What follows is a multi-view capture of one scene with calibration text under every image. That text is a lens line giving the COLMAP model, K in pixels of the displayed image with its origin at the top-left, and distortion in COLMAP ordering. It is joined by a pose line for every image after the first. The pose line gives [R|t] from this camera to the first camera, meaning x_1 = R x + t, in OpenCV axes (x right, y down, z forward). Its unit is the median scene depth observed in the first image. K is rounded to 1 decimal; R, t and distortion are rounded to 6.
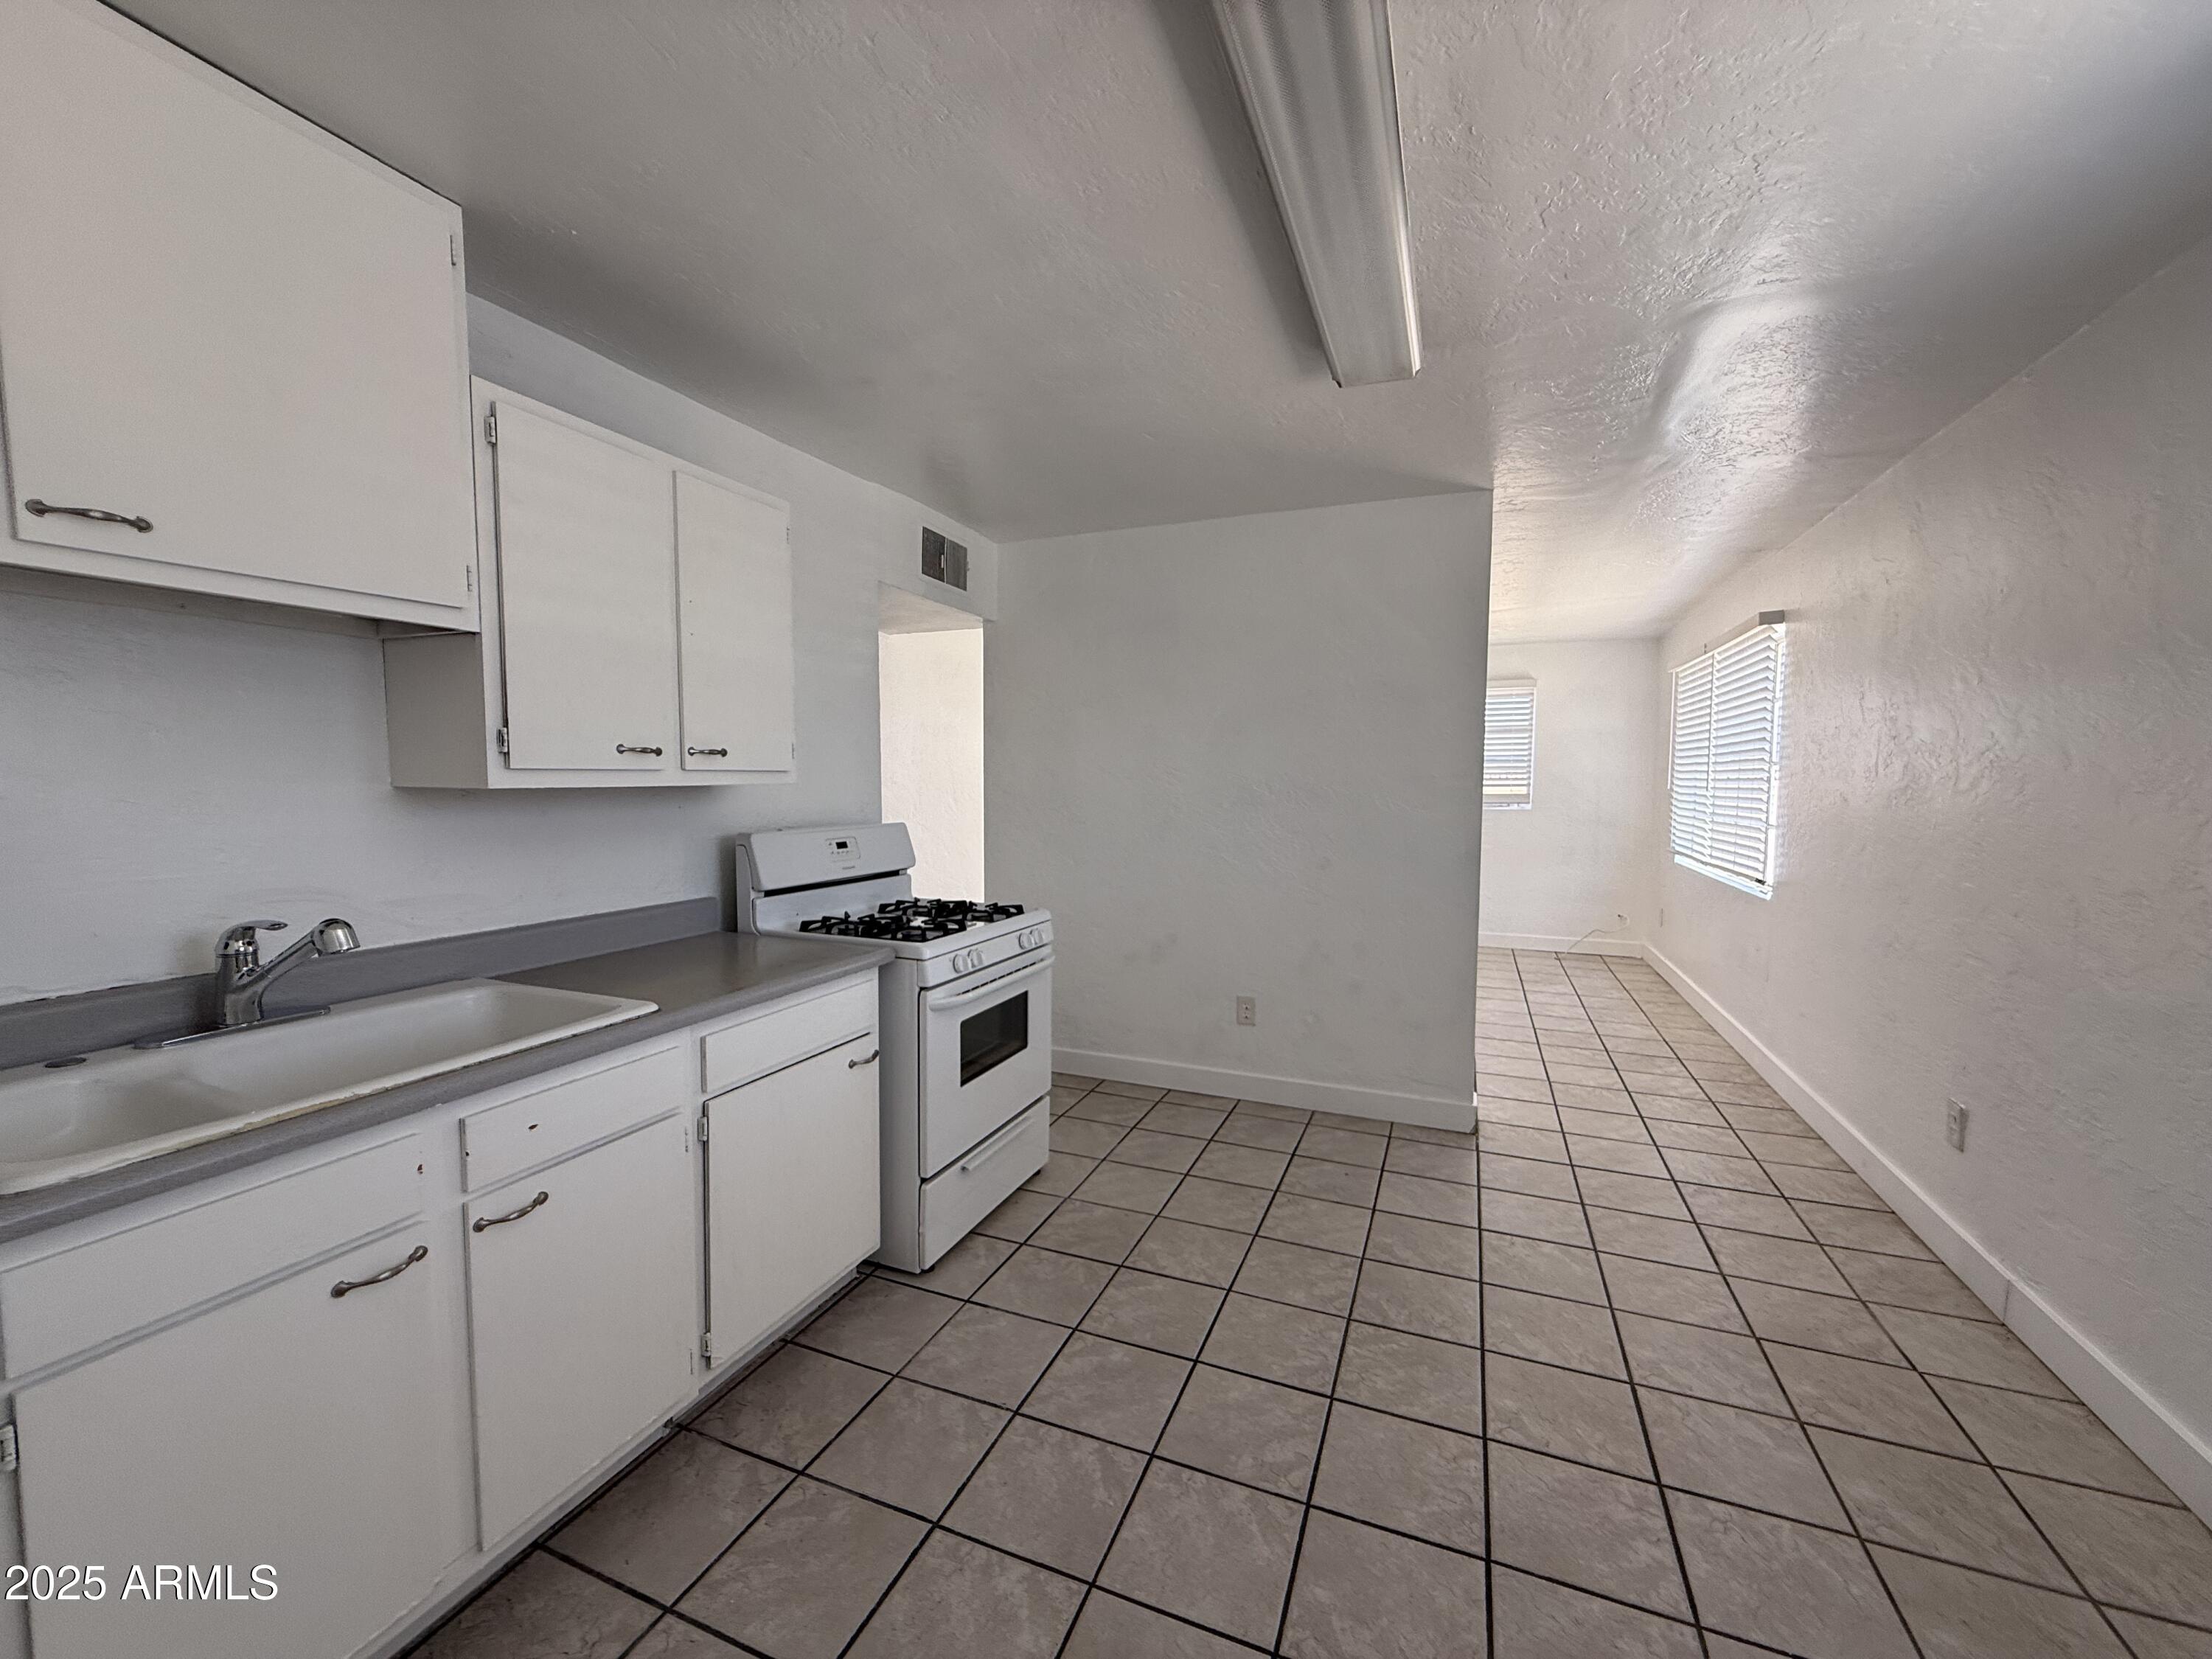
lens RADIAL K [[882.7, 0, 1102.5], [0, 882.7, 834.4], [0, 0, 1]] dist [-0.001604, 0.000402]
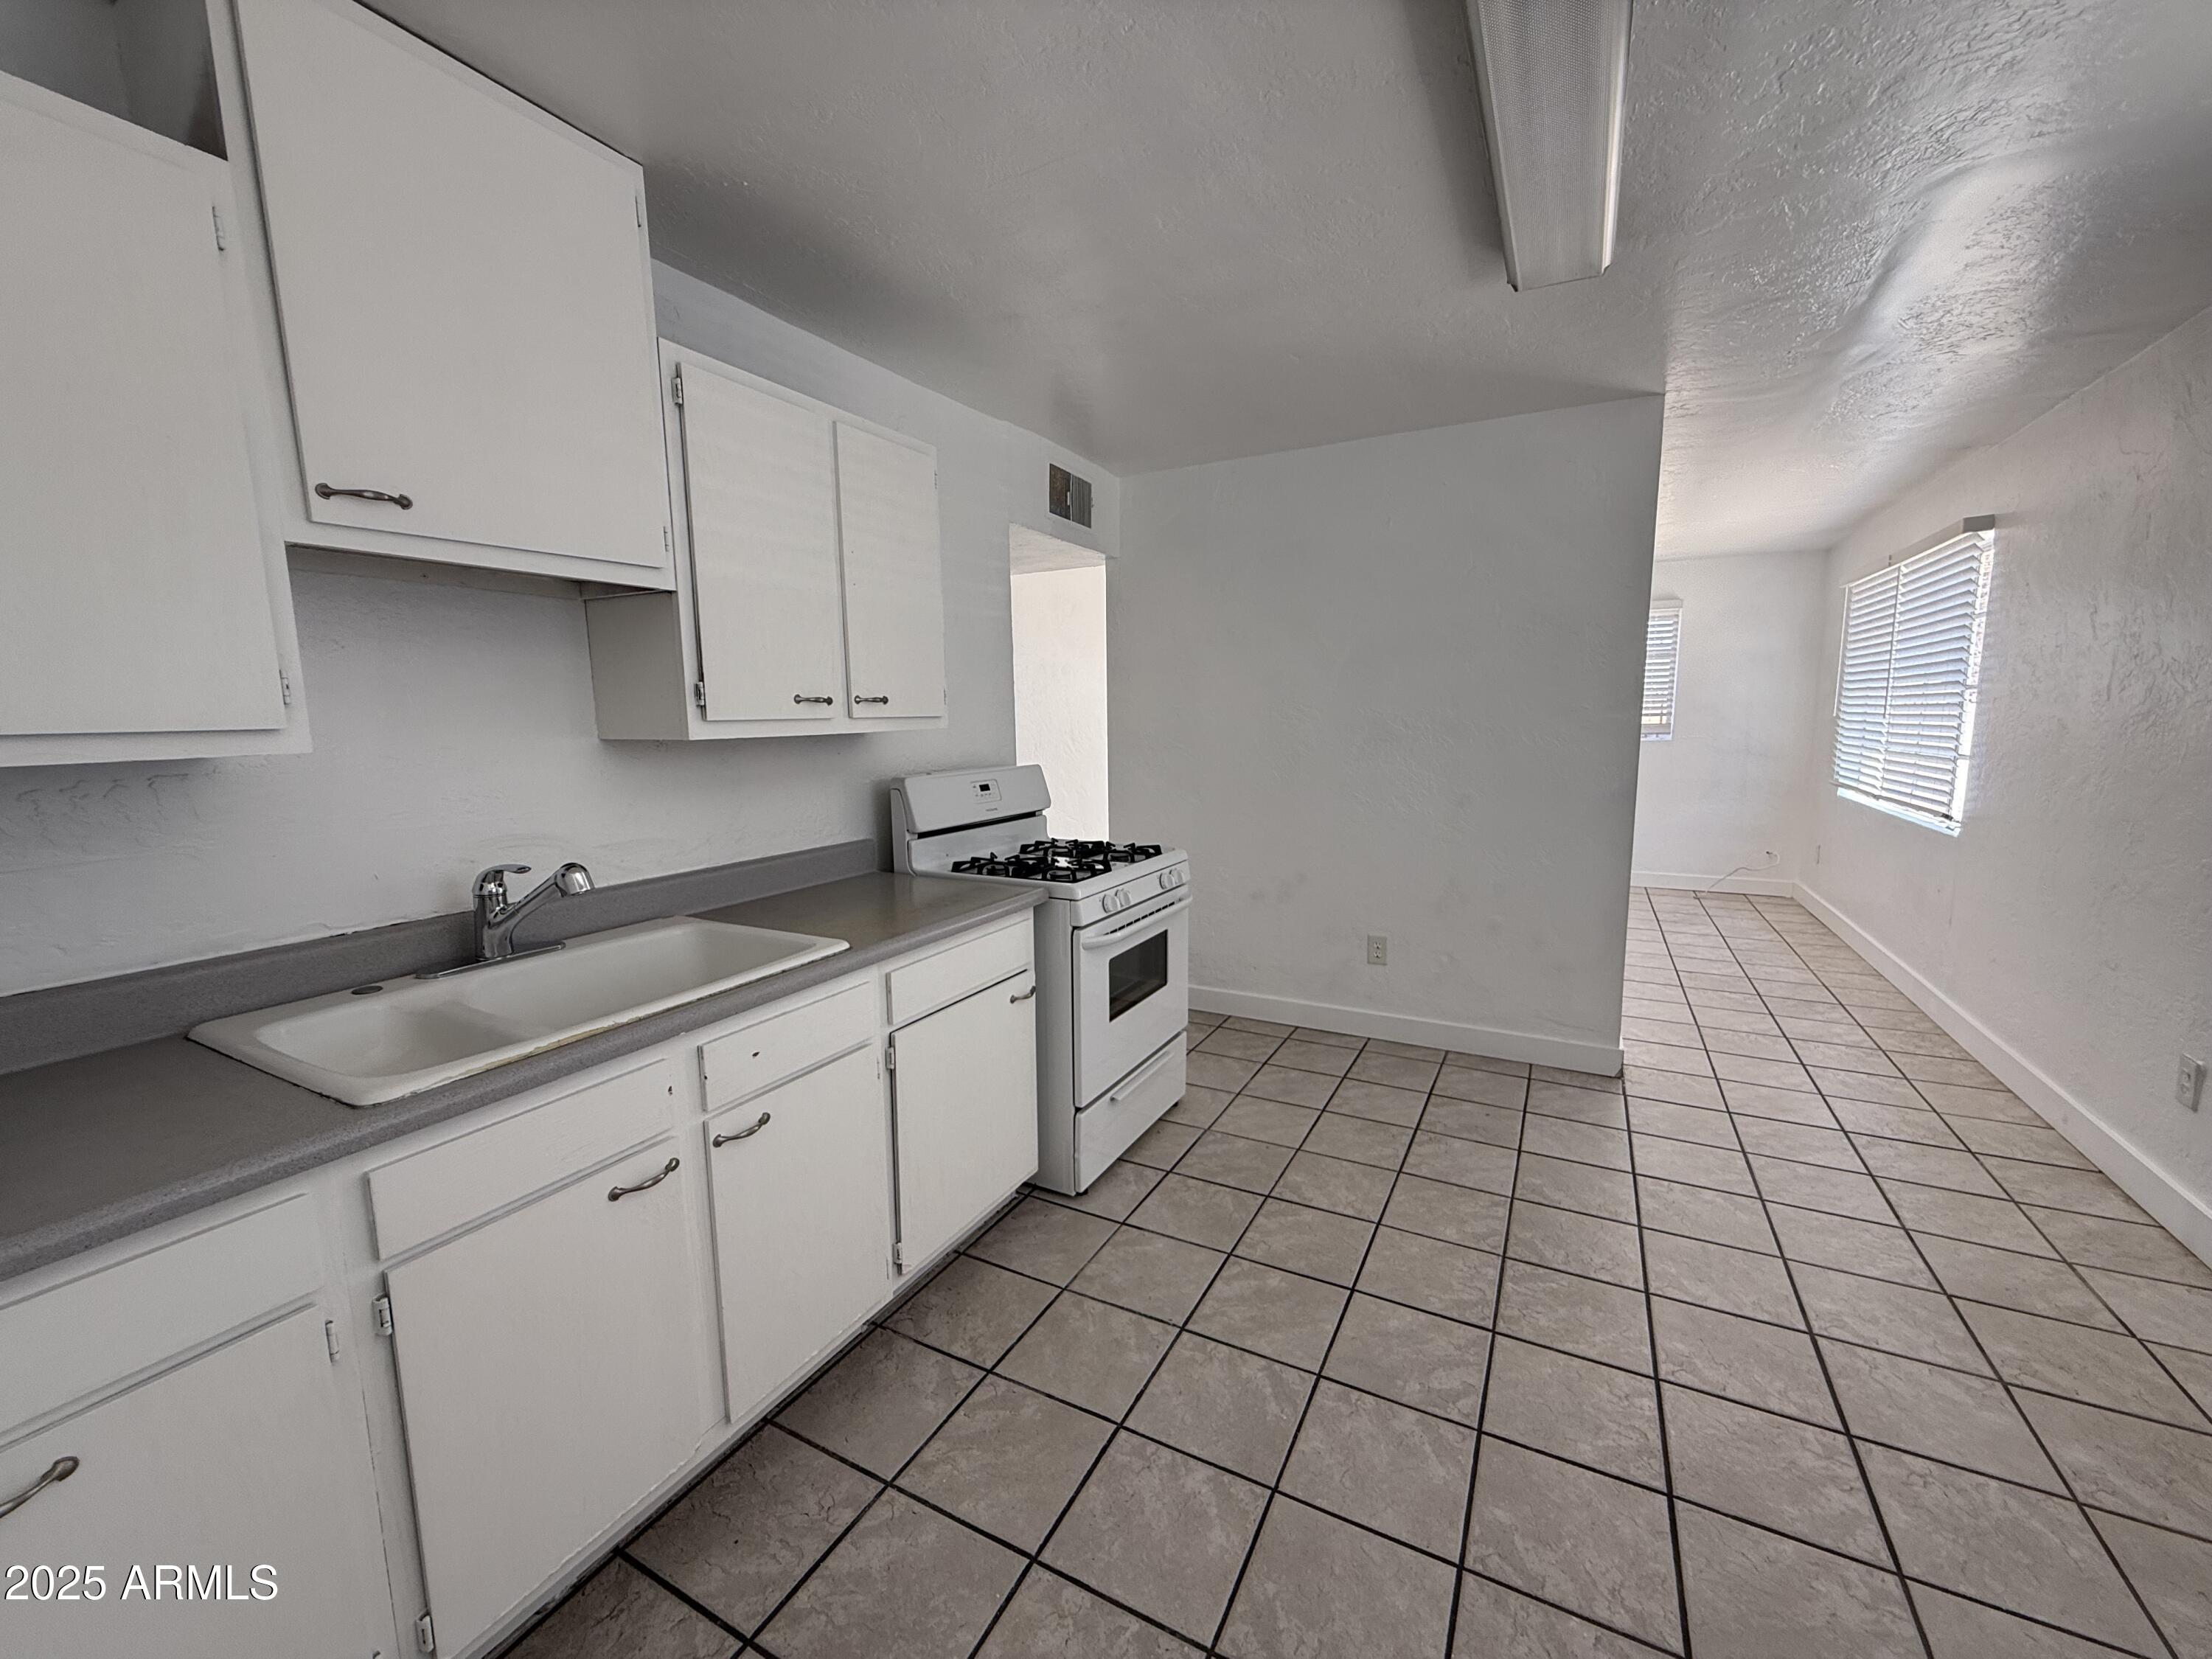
lens RADIAL K [[882.7, 0, 1101.7], [0, 882.7, 834.2], [0, 0, 1]] dist [-0.001604, 0.000402]
pose [[0.994720, -0.003446, -0.102565, -0.079365], [0.010835, 0.997377, 0.071567, -0.008034], [0.102050, -0.072301, 0.992148, -0.009462]]
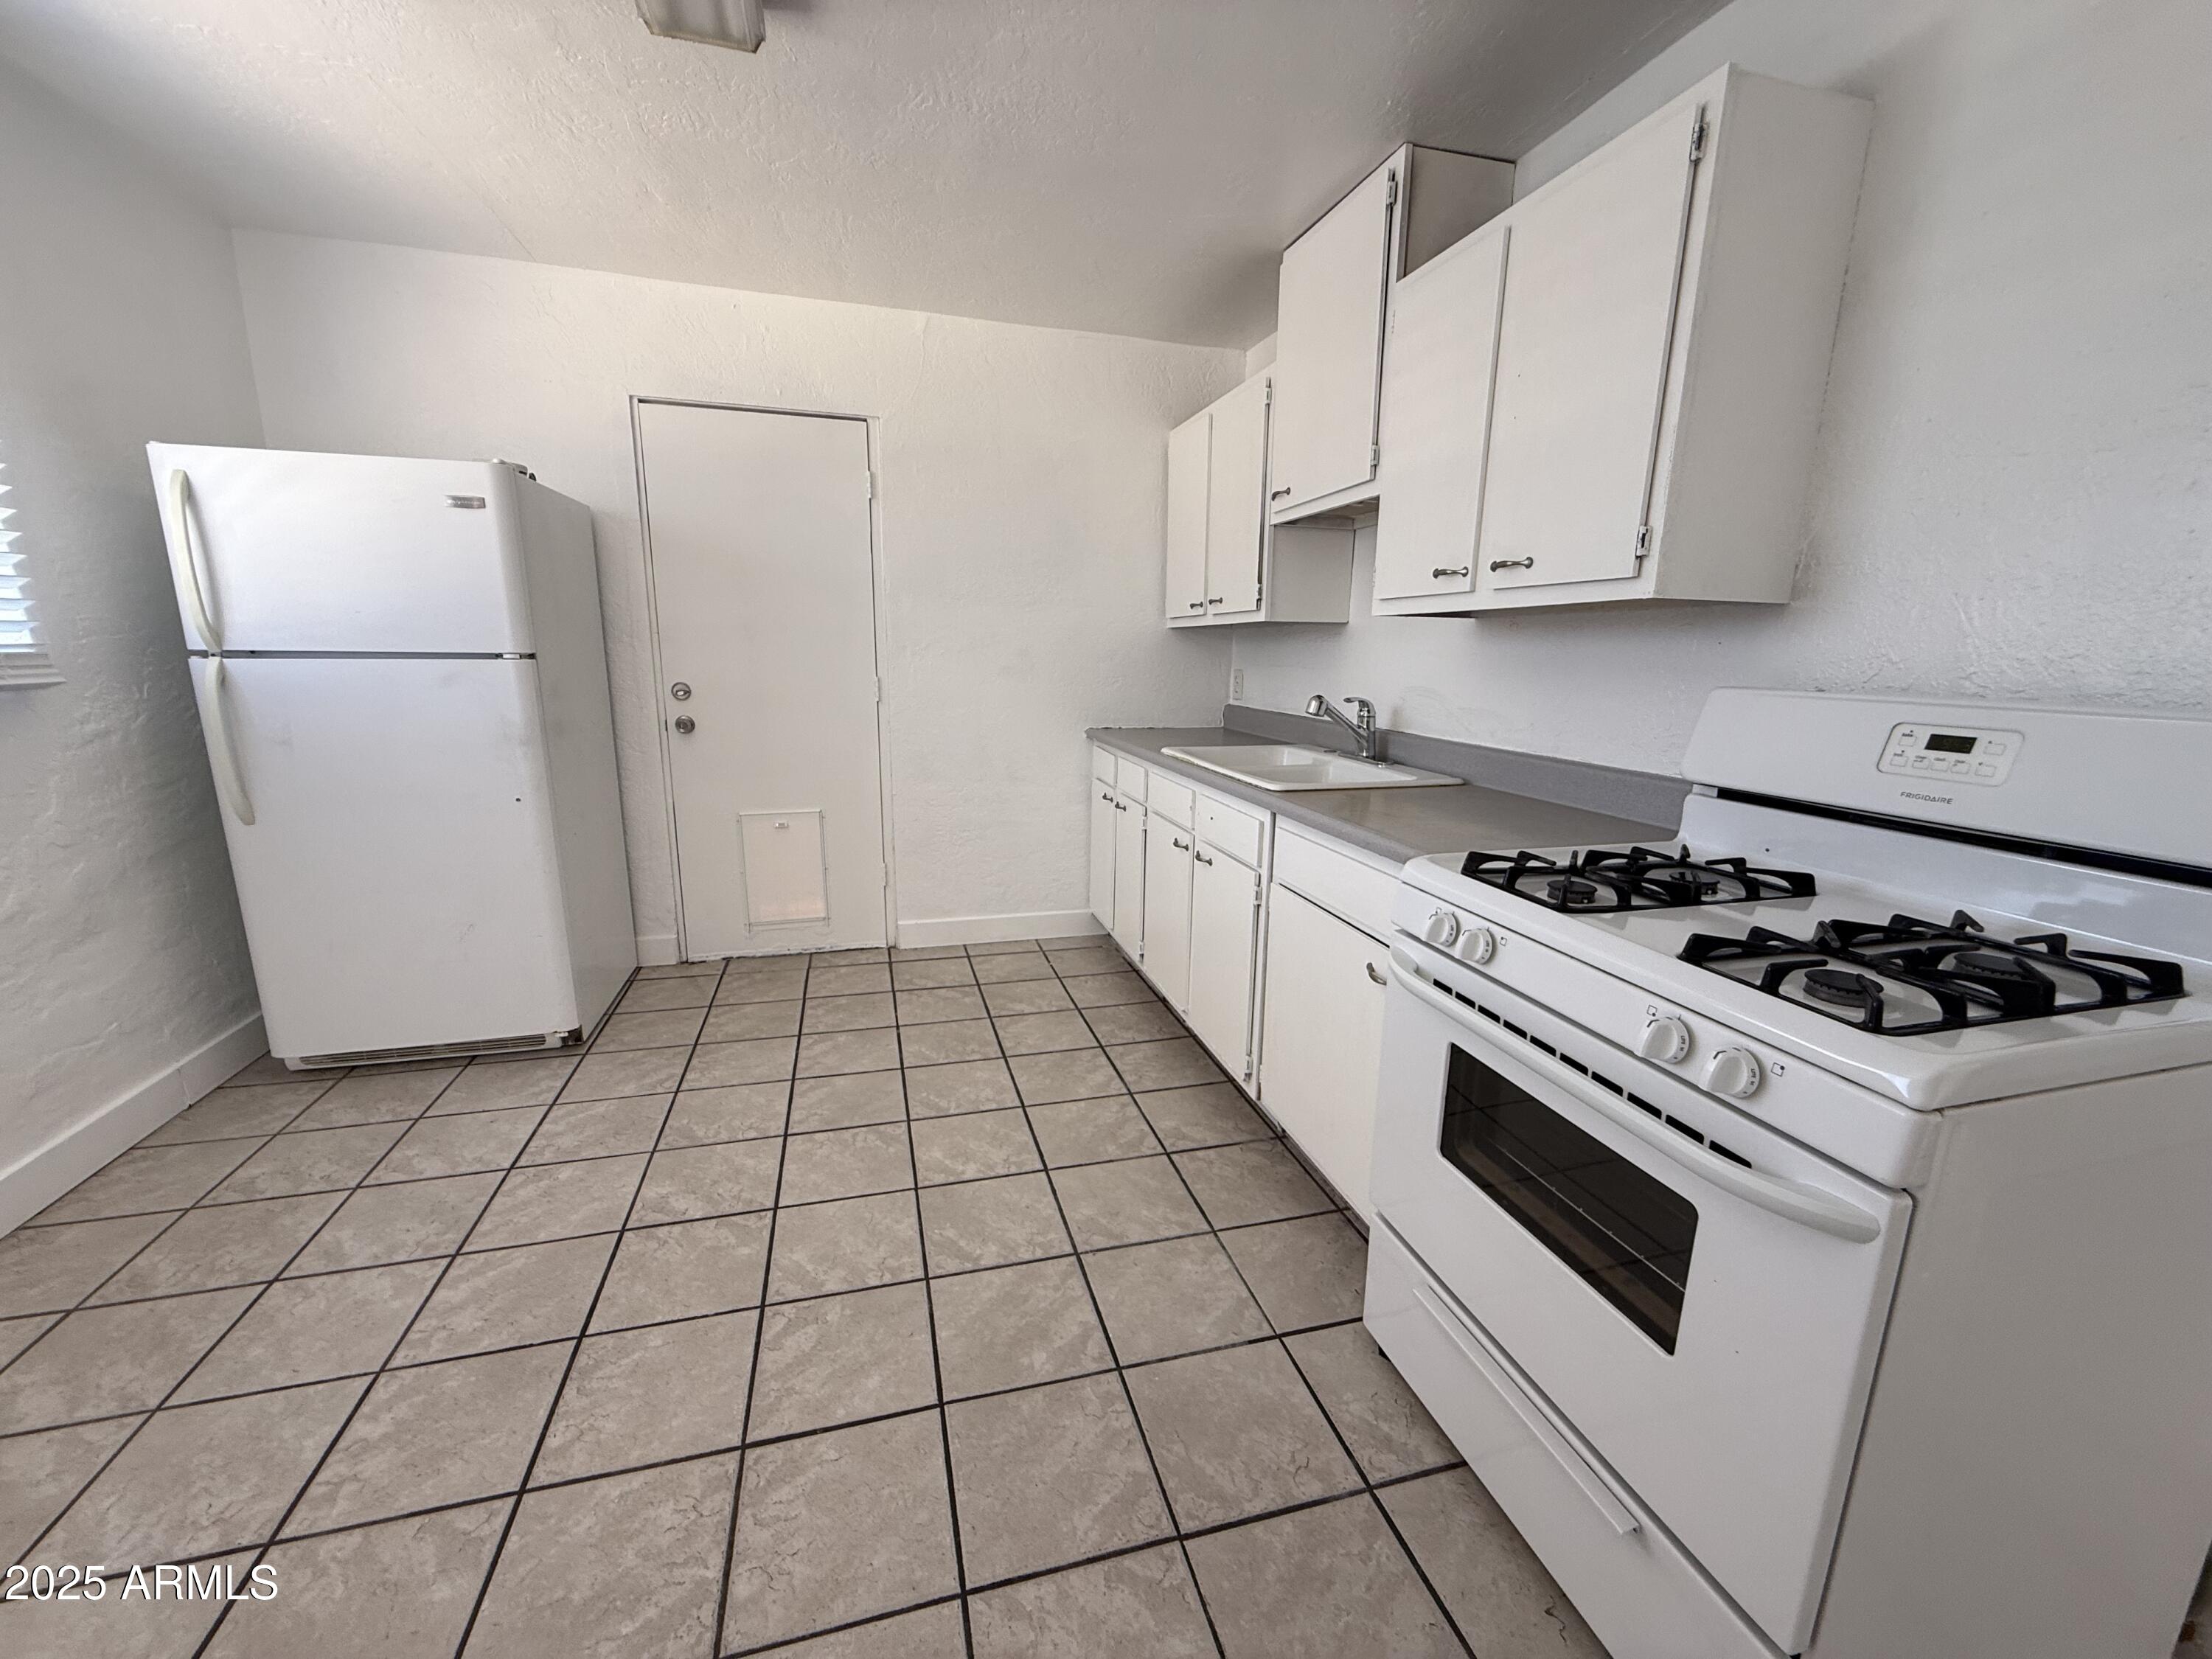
lens RADIAL K [[882.7, 0, 1098.0], [0, 882.7, 834.2], [0, 0, 1]] dist [-0.001604, 0.000402]
pose [[-0.792216, 0.108785, -0.600467, 0.395400], [-0.060031, 0.965317, 0.254085, -0.039995], [0.607282, 0.237337, -0.758209, 1.550271]]
